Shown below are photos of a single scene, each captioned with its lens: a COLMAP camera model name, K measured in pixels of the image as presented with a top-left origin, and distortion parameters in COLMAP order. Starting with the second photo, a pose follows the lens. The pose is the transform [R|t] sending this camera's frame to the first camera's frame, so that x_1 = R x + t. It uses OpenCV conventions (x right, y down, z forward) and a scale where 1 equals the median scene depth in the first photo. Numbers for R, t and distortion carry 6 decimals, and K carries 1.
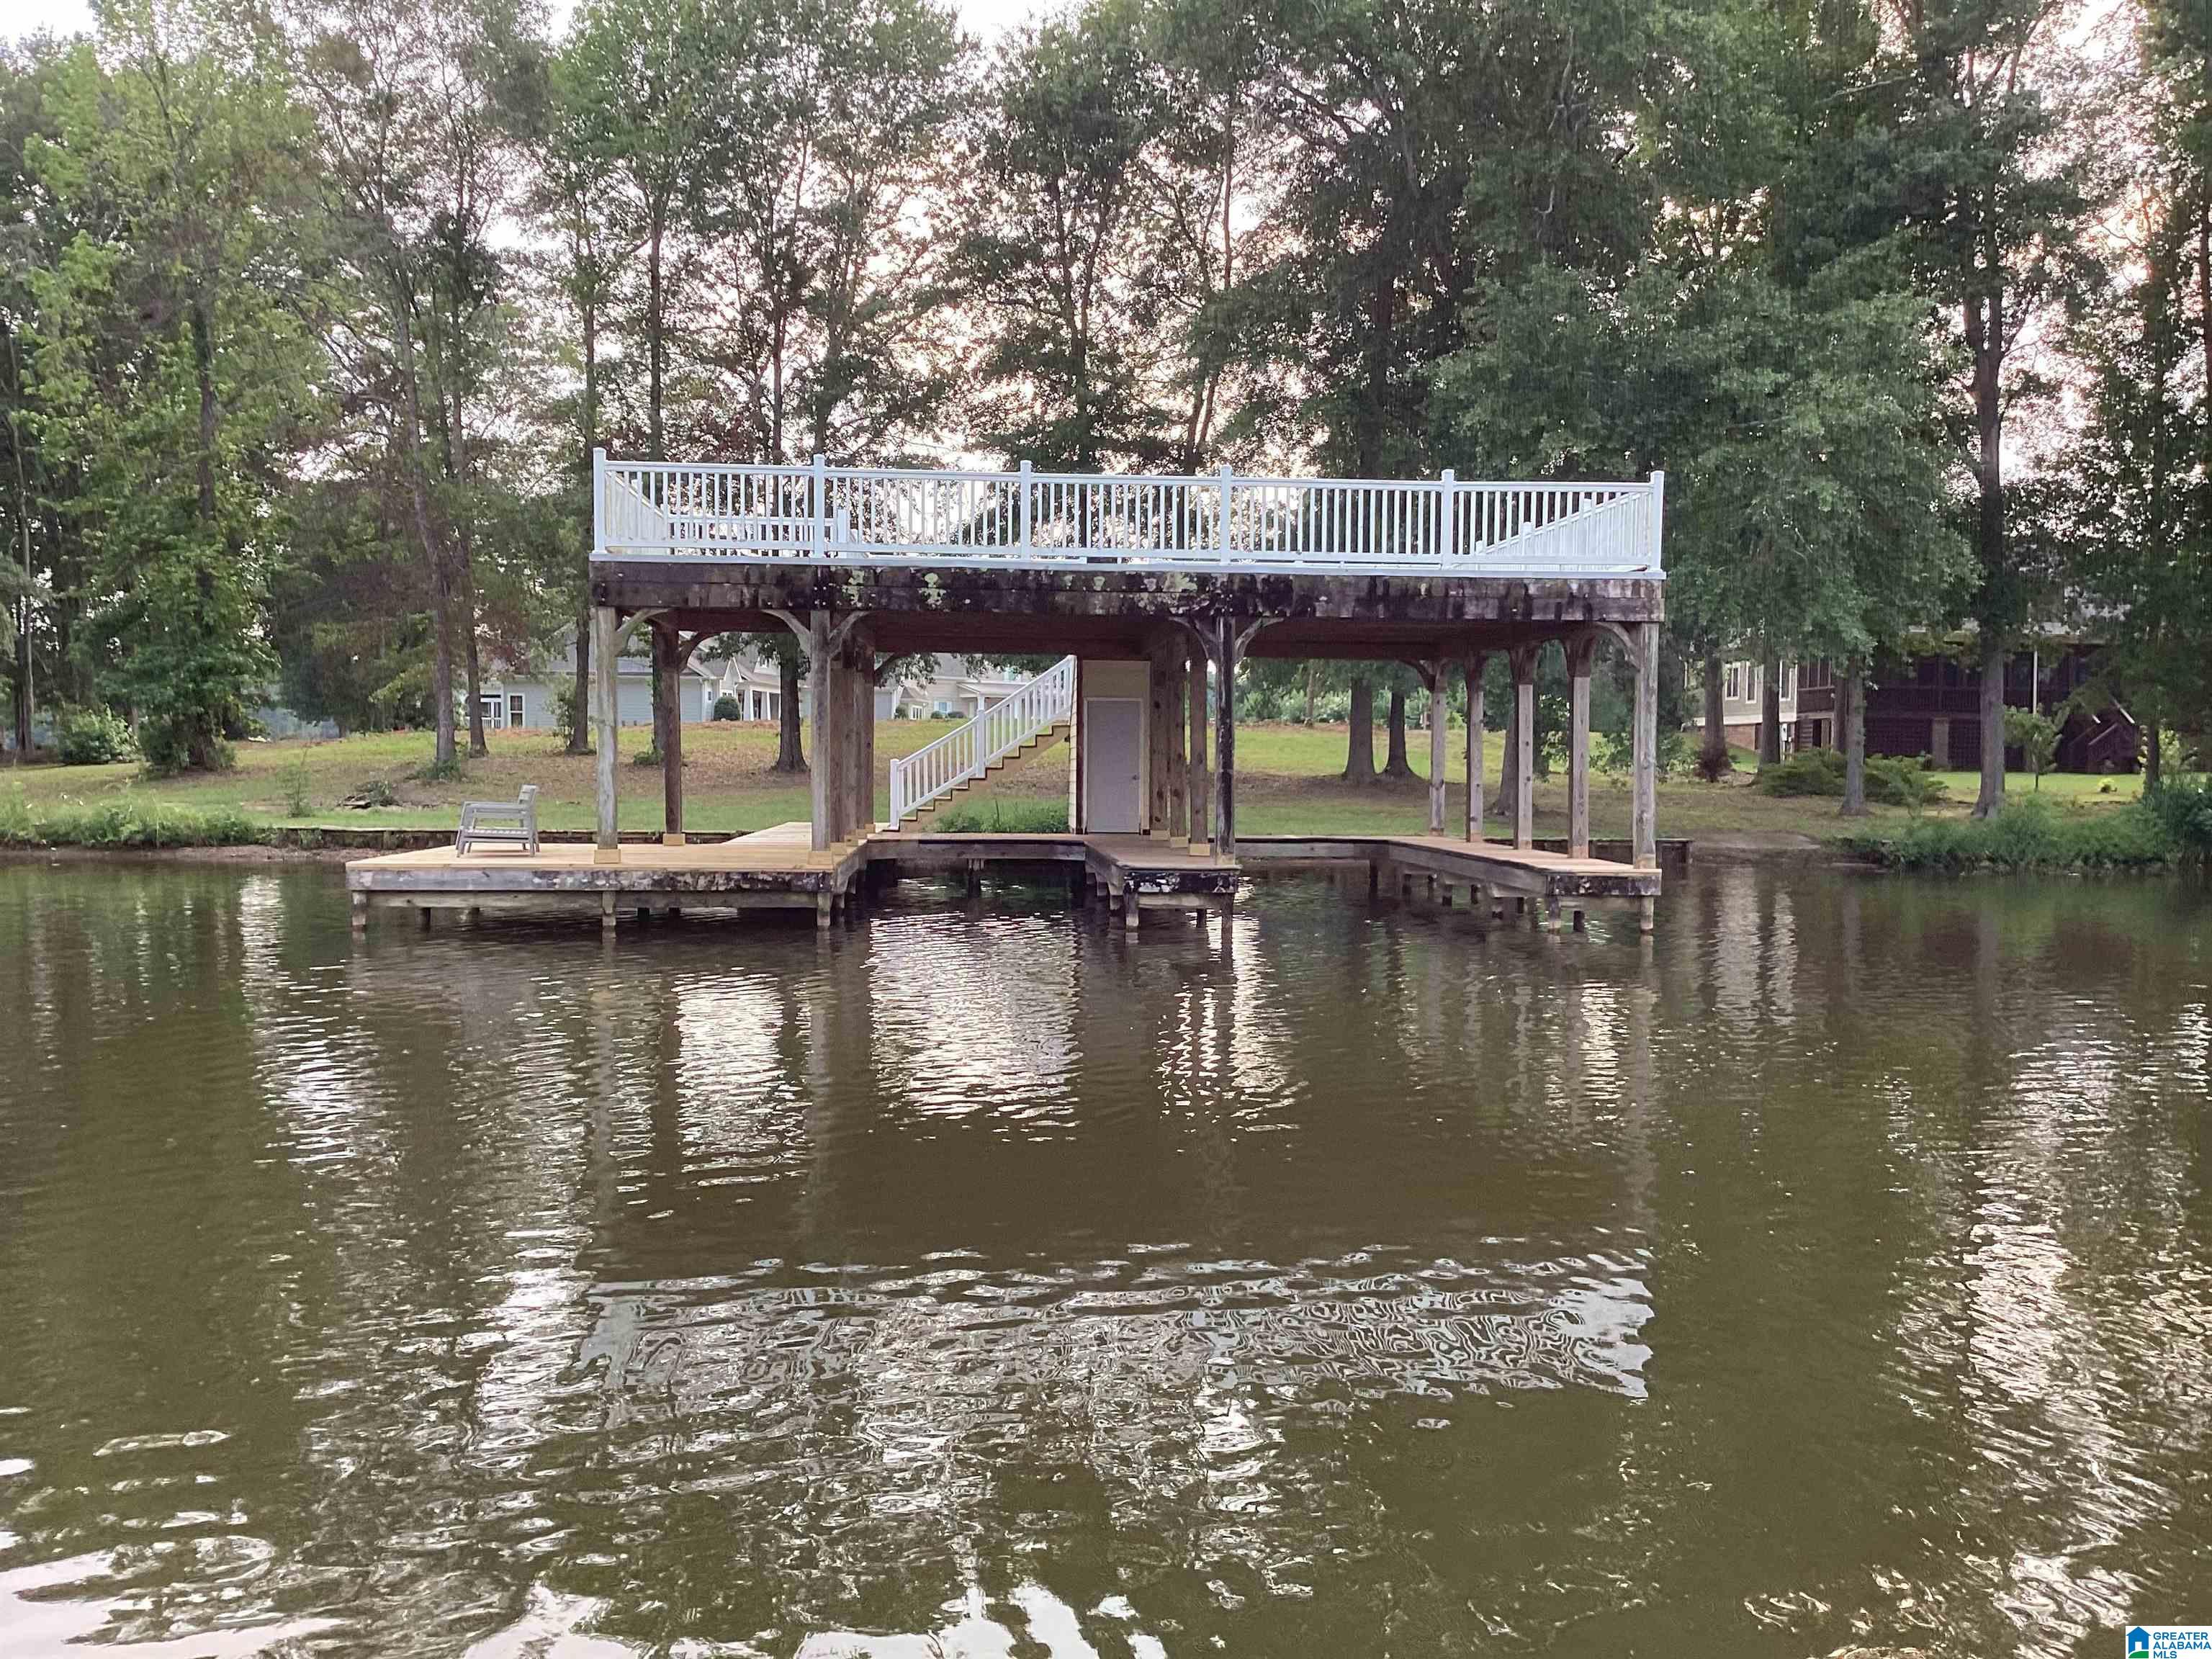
lens RADIAL K [[2001.4, 0, 1132.2], [0, 2001.4, 824.1], [0, 0, 1]] dist [0.043642, -0.004007]
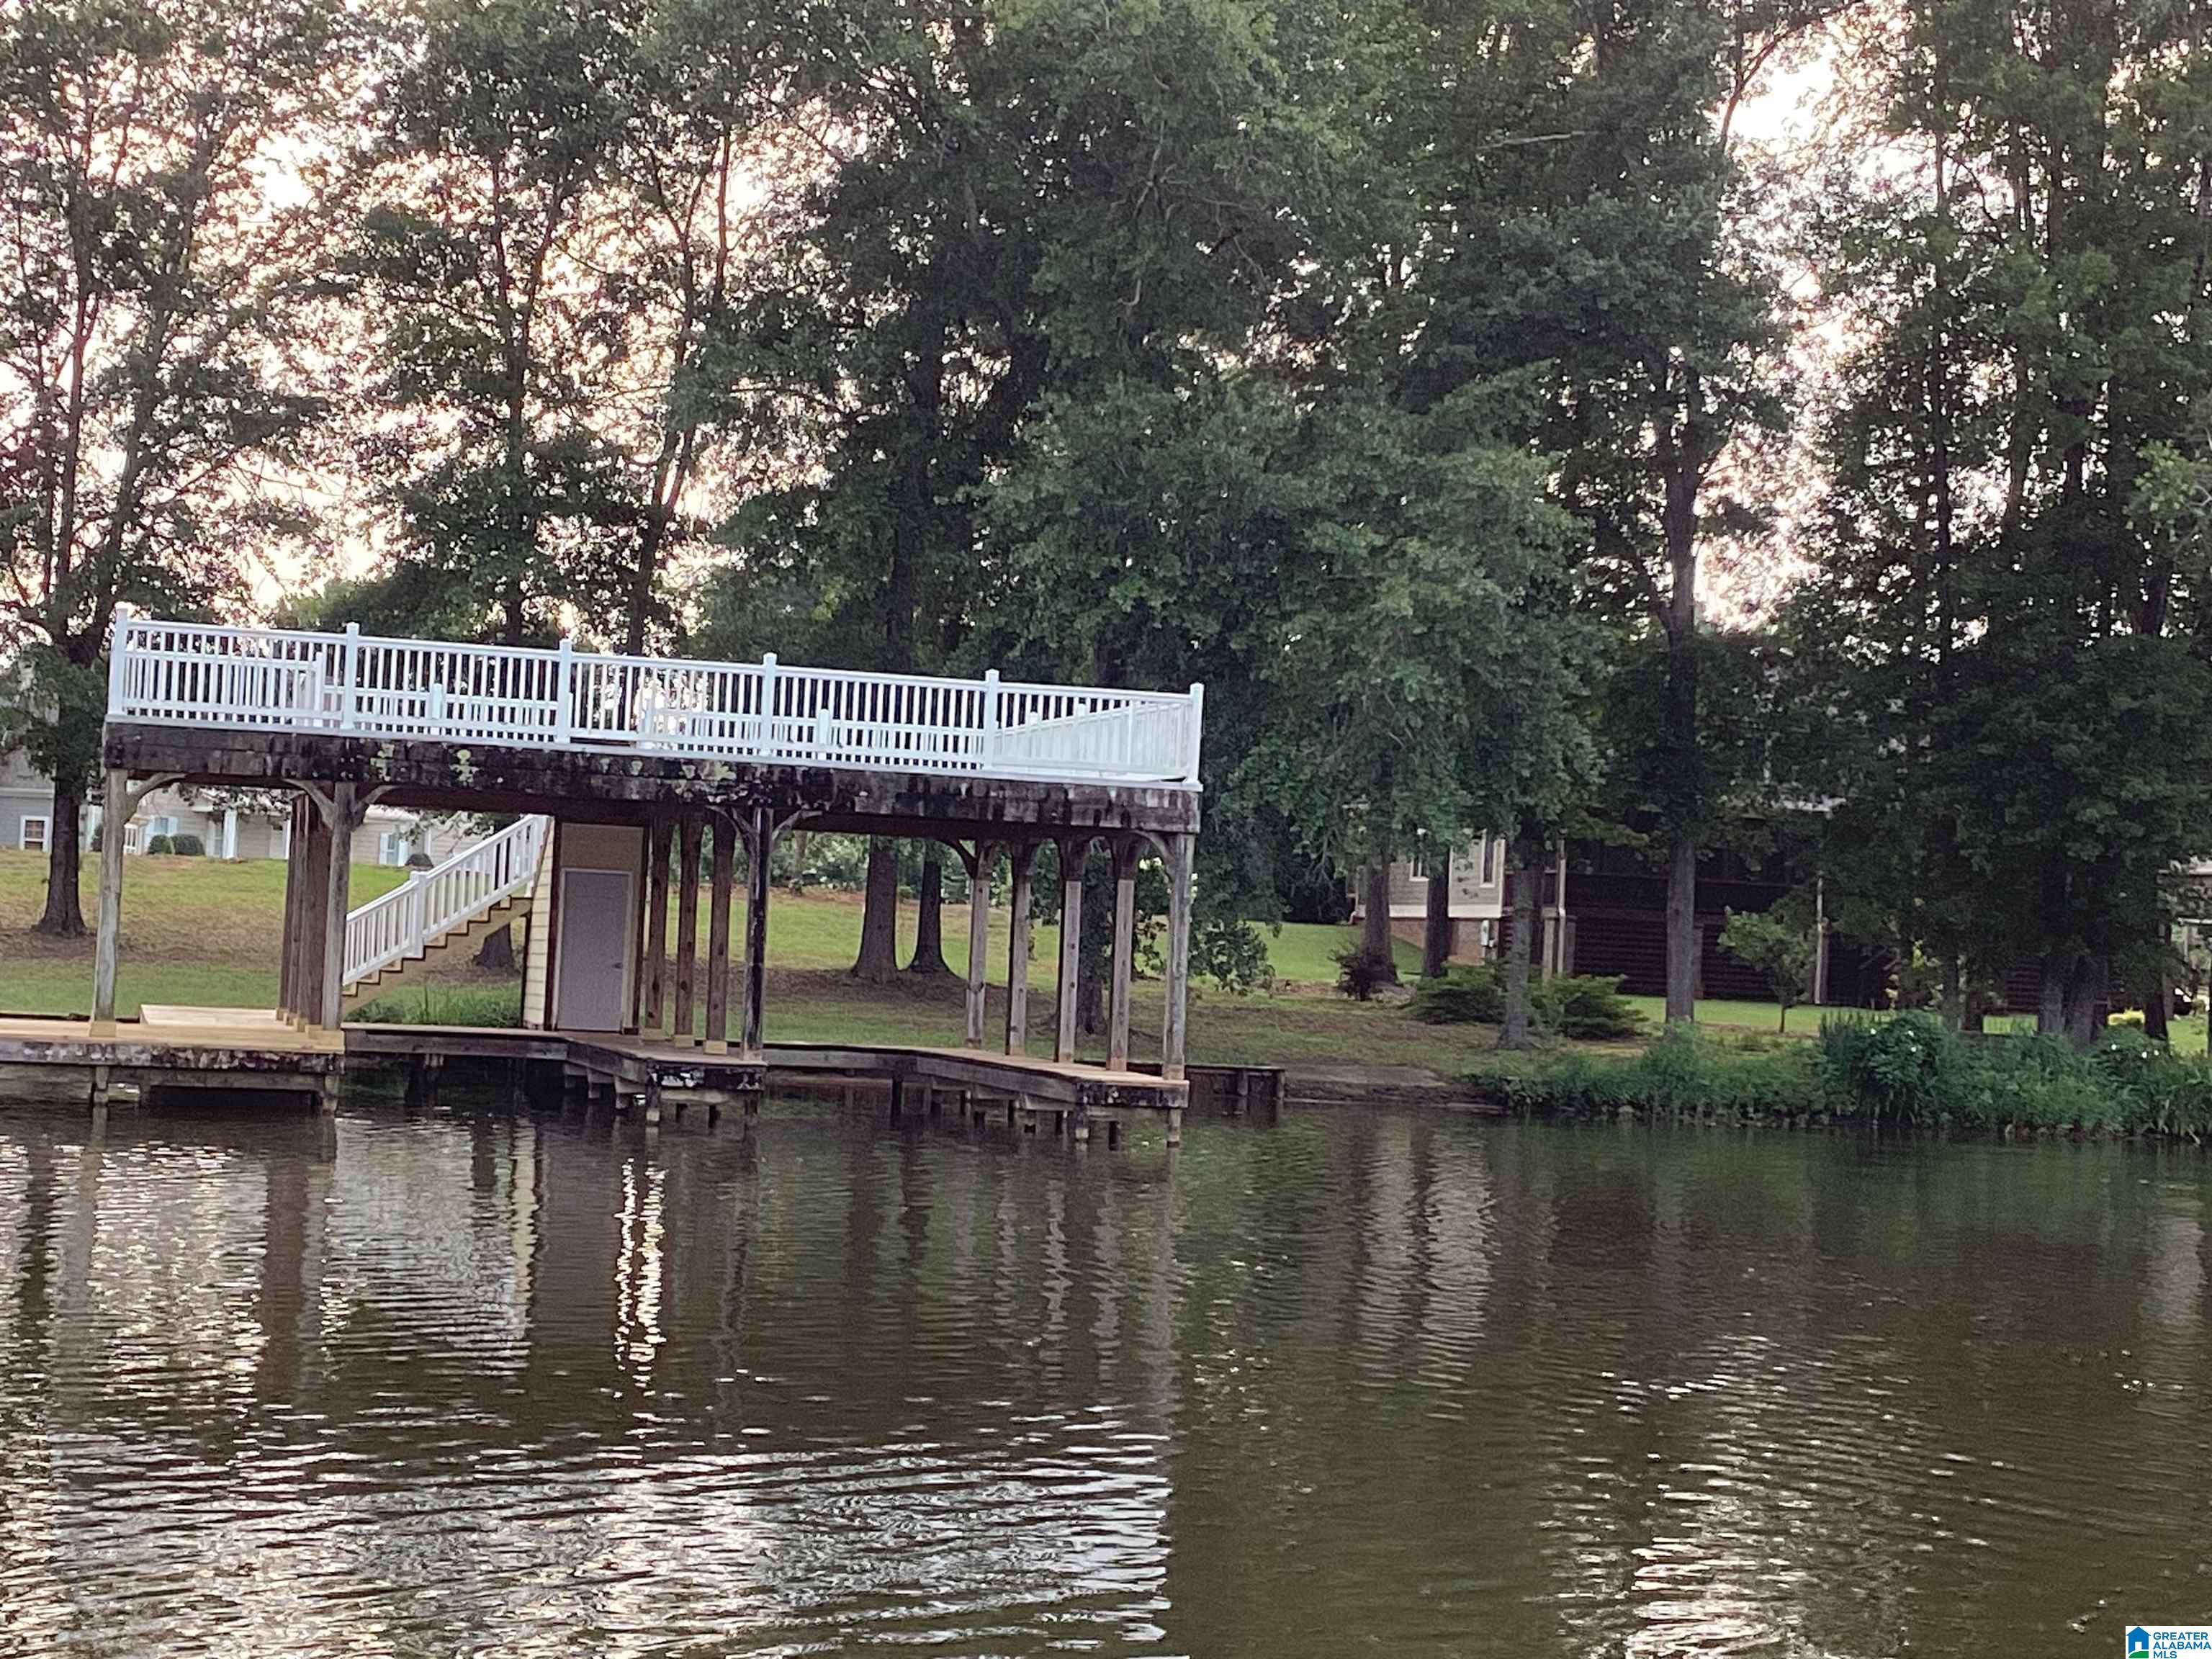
lens RADIAL K [[3712.6, 0, 1106.0], [0, 3712.6, 829.5], [0, 0, 1]] dist [0.129903, -0.156428]
pose [[0.982903, 0.047185, 0.177978, -0.097925], [-0.036340, 0.997306, -0.063712, 0.015081], [-0.180505, 0.056155, 0.981970, -0.715933]]
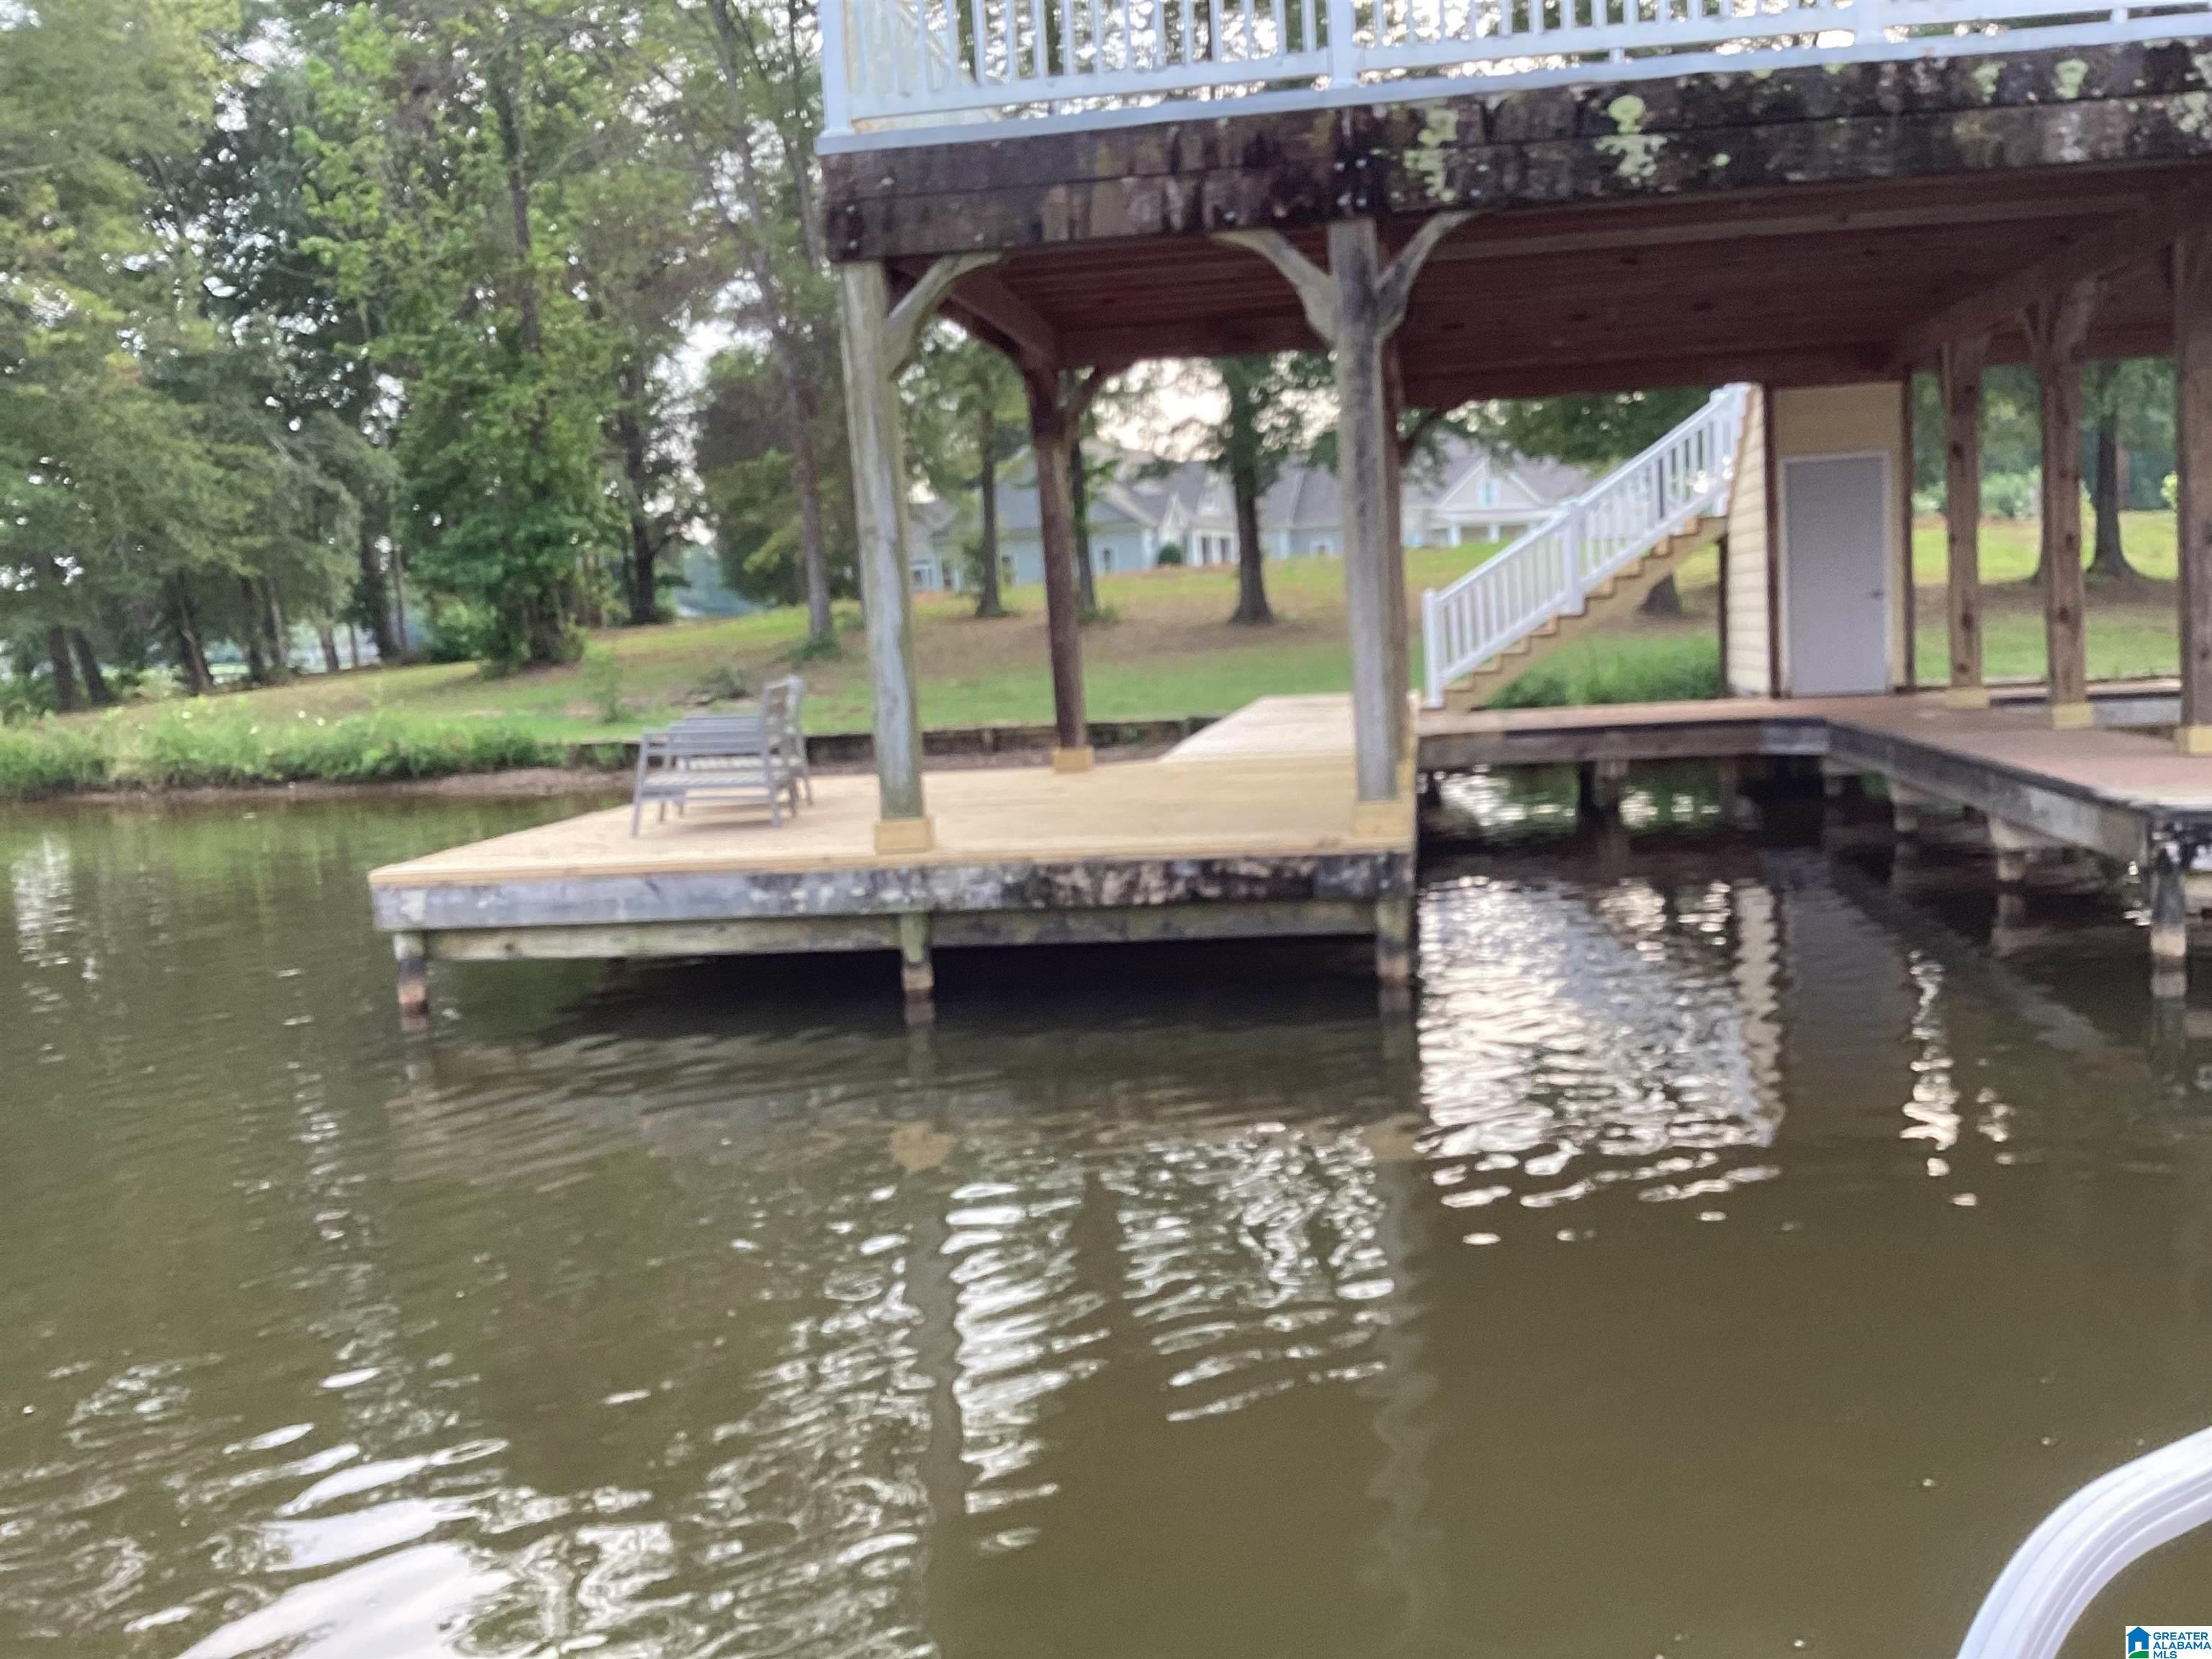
lens RADIAL K [[2051.1, 0, 1105.3], [0, 2051.1, 808.3], [0, 0, 1]] dist [0.064322, -0.117500]
pose [[0.970928, -0.039666, -0.236061, -0.093946], [0.055392, 0.996639, 0.060360, -0.012802], [0.232873, -0.071681, 0.969862, 0.486176]]
